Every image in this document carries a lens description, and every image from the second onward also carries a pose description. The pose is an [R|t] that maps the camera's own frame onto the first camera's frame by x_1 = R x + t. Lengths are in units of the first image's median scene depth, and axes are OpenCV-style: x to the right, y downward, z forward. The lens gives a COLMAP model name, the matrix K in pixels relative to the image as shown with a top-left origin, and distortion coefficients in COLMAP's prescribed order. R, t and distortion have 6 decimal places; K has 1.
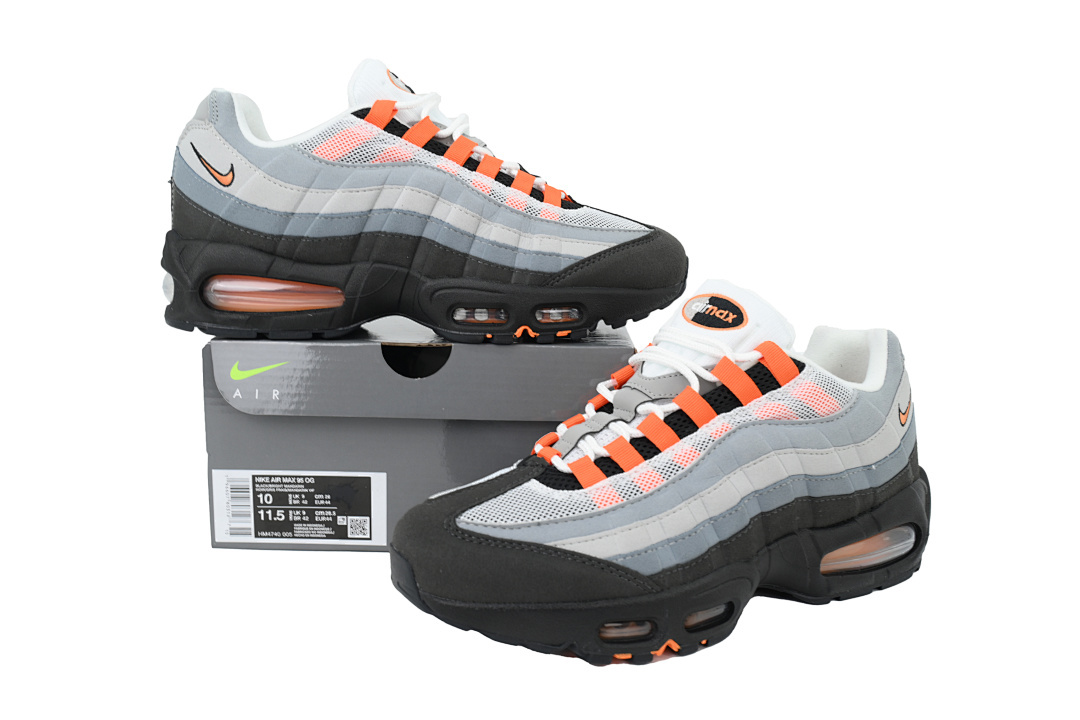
lens RADIAL K [[948.0, 0, 539.5], [0, 948.0, 360.7], [0, 0, 1]] dist [0.014285, 0.000422]
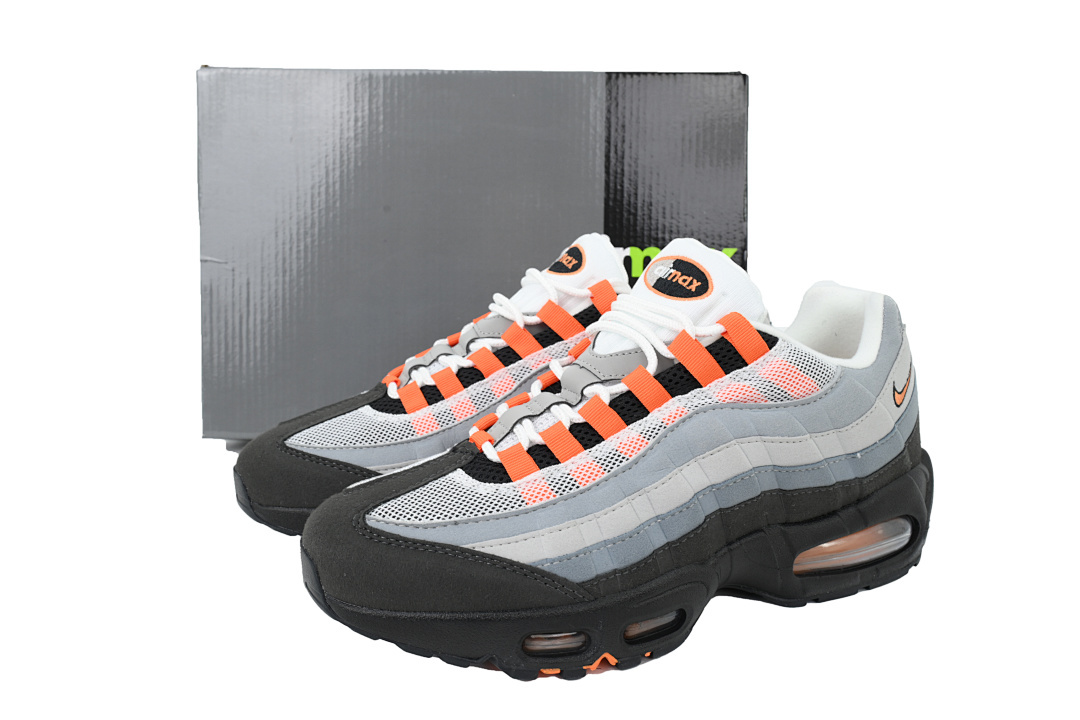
lens RADIAL K [[948.0, 0, 540.9], [0, 948.0, 358.8], [0, 0, 1]] dist [0.014285, 0.000422]
pose [[0.997577, 0.004102, -0.069451, 0.128623], [0.000179, 0.998106, 0.061513, -0.033095], [0.069571, -0.061377, 0.995687, 0.120581]]
